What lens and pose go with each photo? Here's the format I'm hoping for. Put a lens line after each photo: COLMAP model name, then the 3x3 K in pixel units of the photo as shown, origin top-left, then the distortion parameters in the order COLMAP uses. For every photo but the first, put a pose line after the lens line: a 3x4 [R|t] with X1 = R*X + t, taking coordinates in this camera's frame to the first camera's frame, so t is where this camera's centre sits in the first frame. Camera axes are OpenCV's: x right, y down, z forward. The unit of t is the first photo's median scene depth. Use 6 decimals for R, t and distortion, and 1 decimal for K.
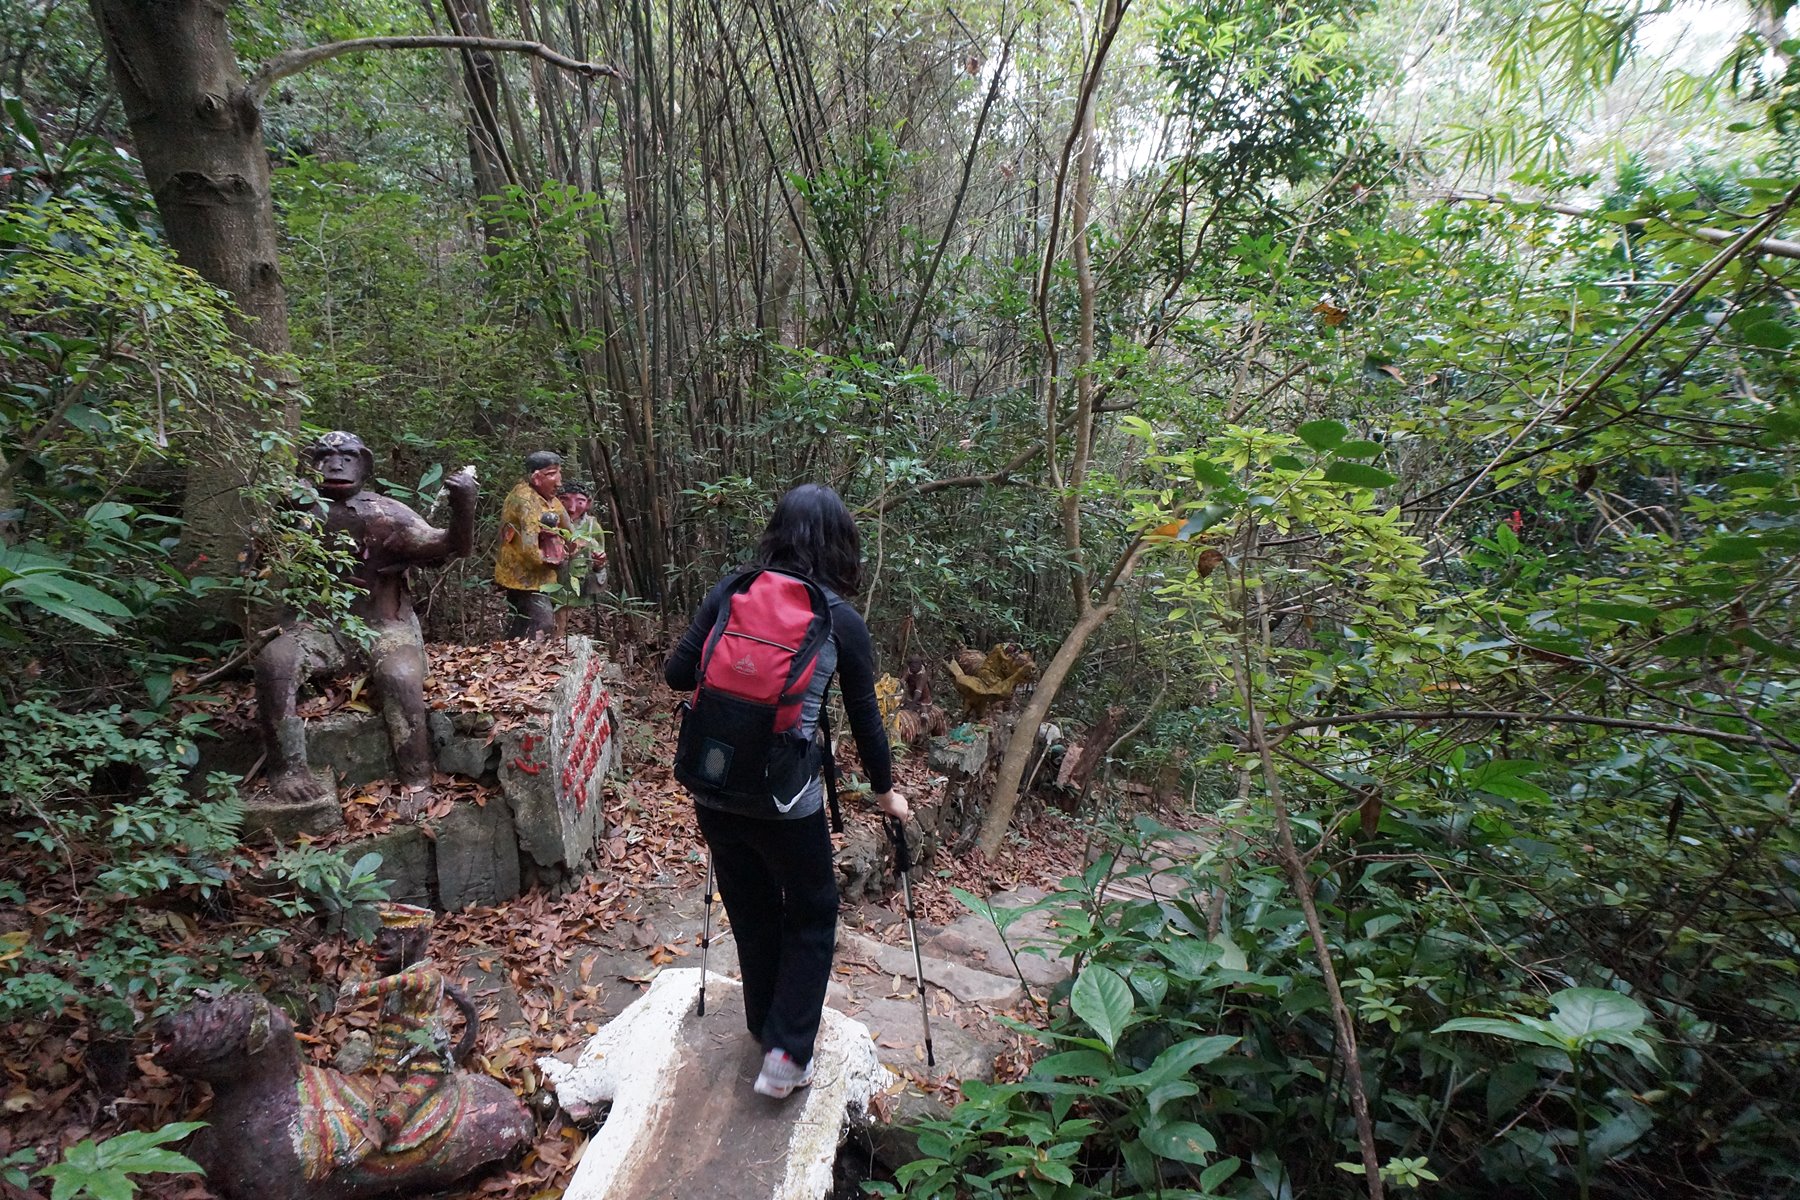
lens RADIAL K [[986.3, 0, 890.3], [0, 986.3, 595.7], [0, 0, 1]] dist [-0.047927, 0.025003]
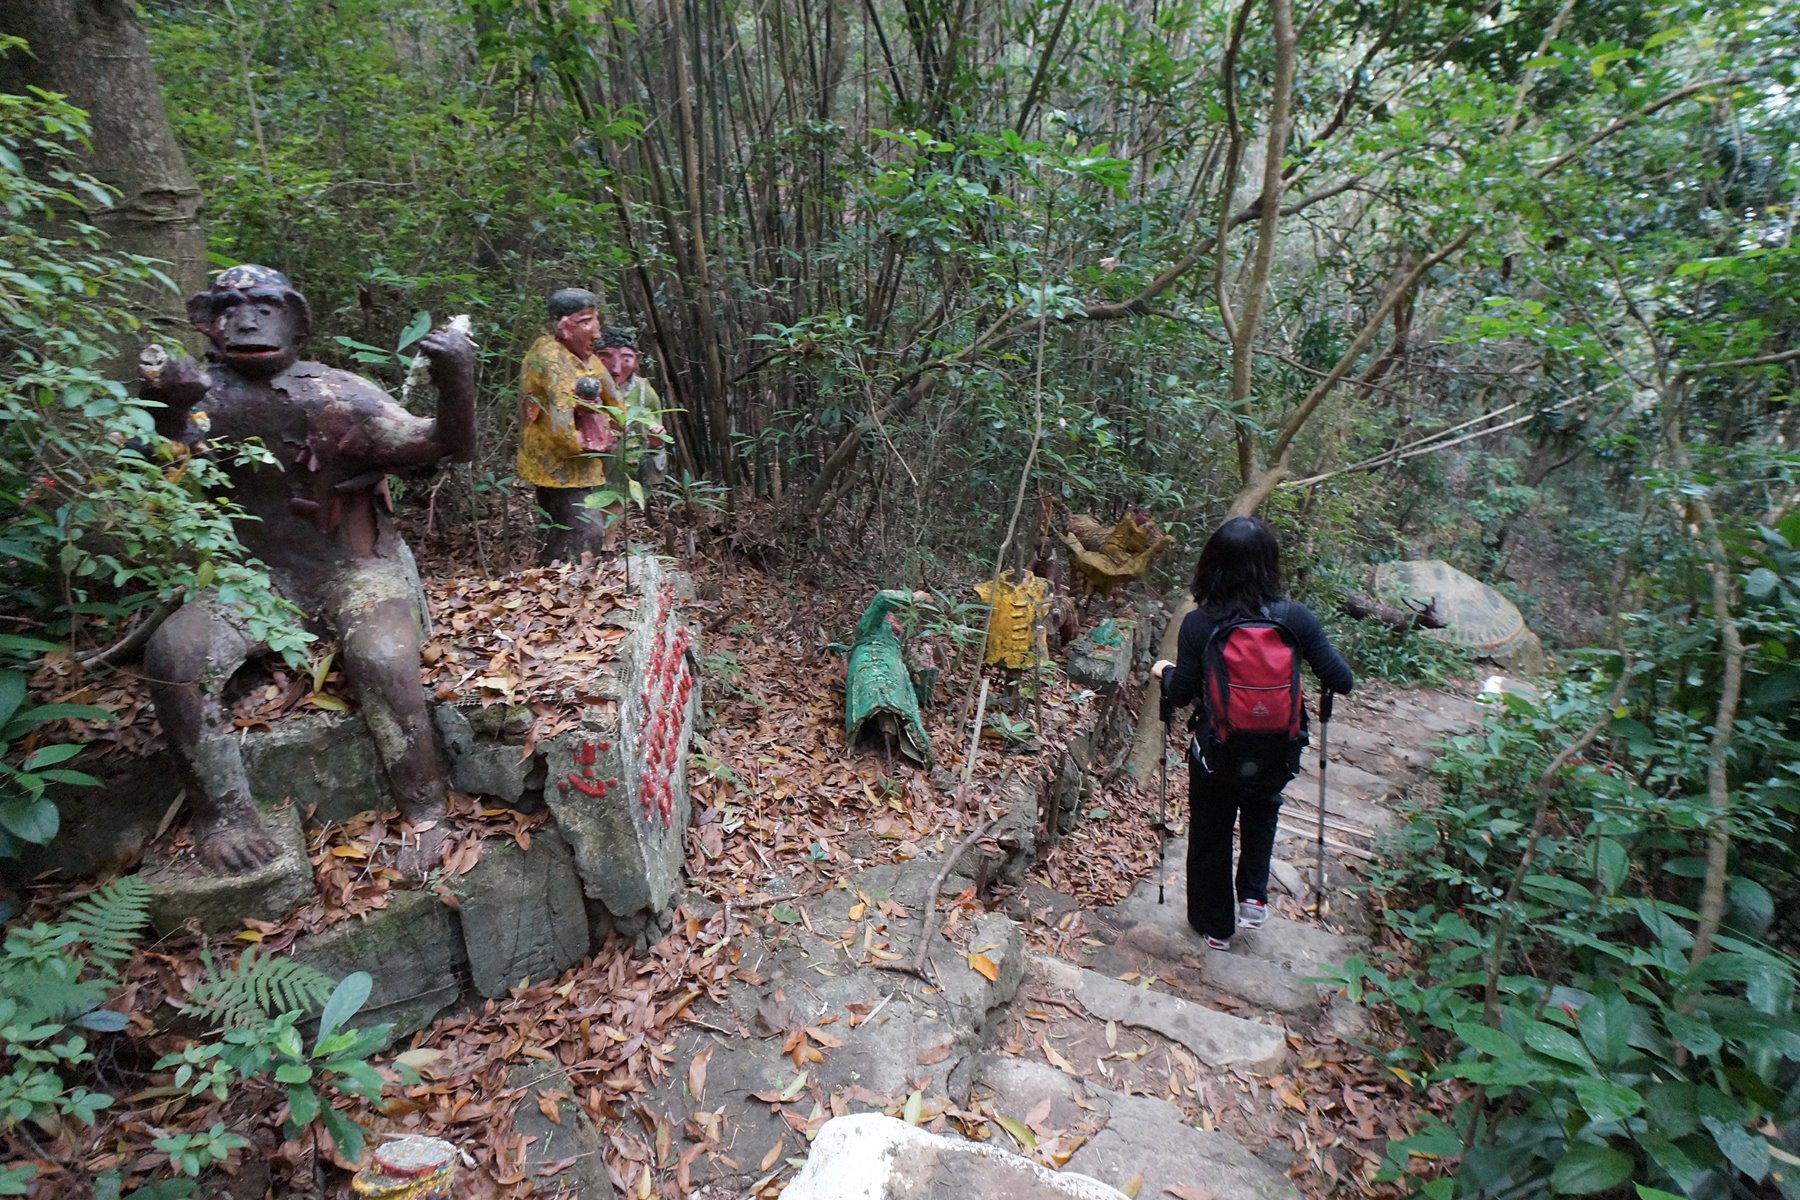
lens RADIAL K [[986.3, 0, 890.3], [0, 986.3, 595.7], [0, 0, 1]] dist [-0.047927, 0.025003]
pose [[0.999276, -0.018178, -0.033409, -0.137040], [0.023469, 0.985928, 0.165515, -0.052421], [0.029931, -0.166179, 0.985641, 0.360614]]
